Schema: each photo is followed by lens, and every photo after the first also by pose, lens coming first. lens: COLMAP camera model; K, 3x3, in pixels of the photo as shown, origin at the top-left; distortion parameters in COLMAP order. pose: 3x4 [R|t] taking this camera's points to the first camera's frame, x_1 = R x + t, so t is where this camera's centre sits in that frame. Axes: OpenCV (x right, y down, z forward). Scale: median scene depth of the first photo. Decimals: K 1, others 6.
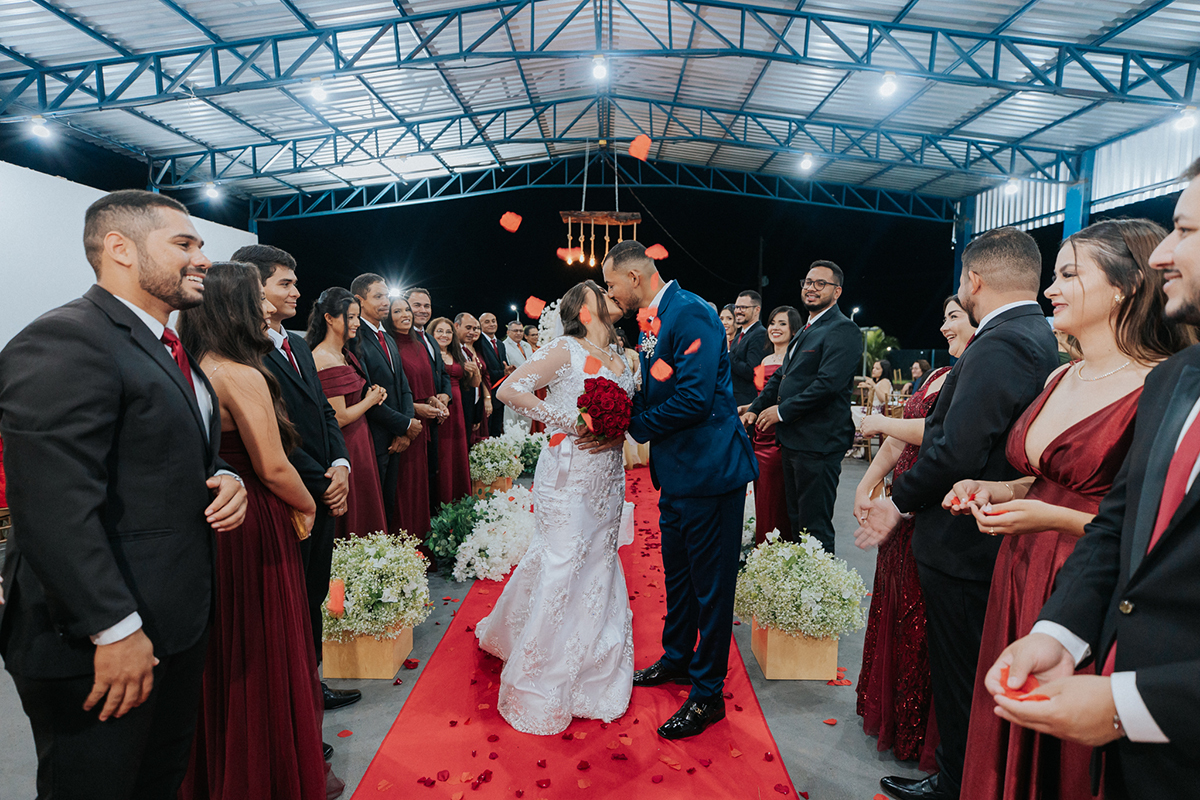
lens RADIAL K [[726.6, 0, 601.1], [0, 726.6, 396.7], [0, 0, 1]] dist [-0.000199, -0.000974]
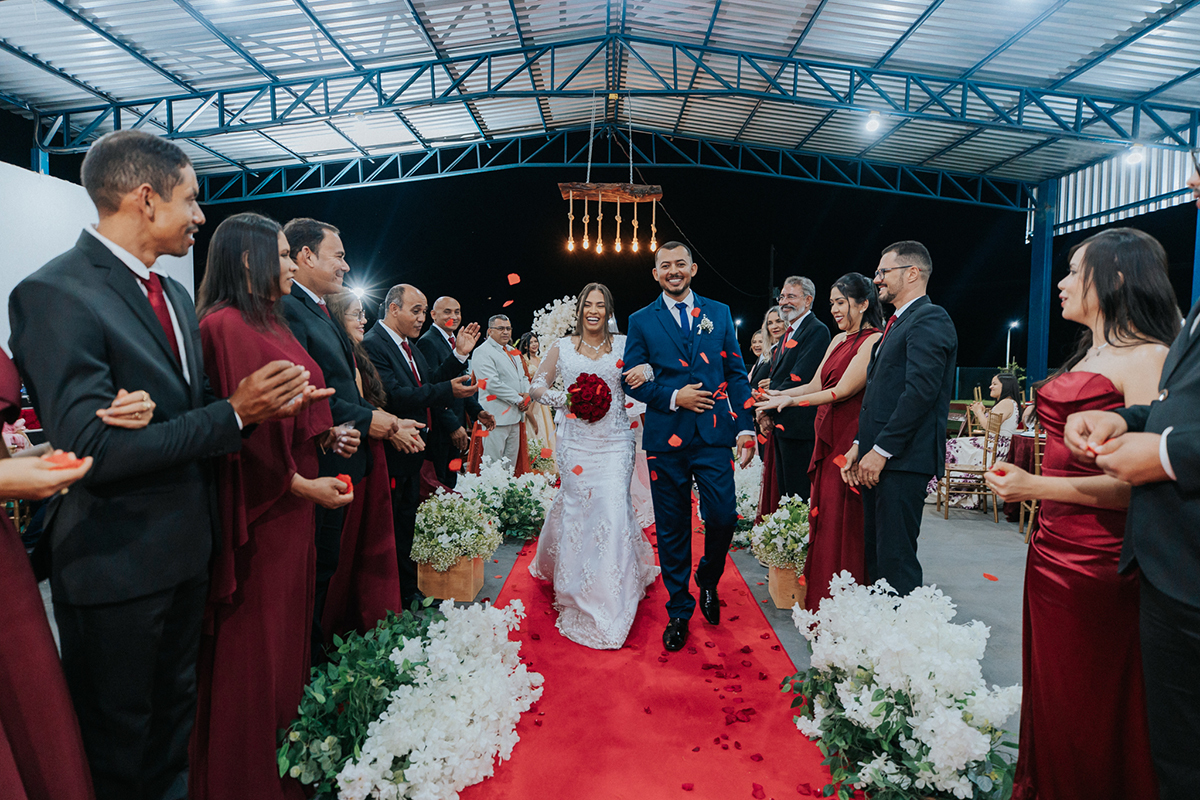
lens RADIAL K [[726.6, 0, 598.8], [0, 726.6, 398.1], [0, 0, 1]] dist [-0.000199, -0.000974]
pose [[0.999977, 0.004693, 0.004989, -0.016088], [-0.004579, 0.999731, -0.022729, -0.006073], [-0.005095, 0.022705, 0.999729, 0.221422]]
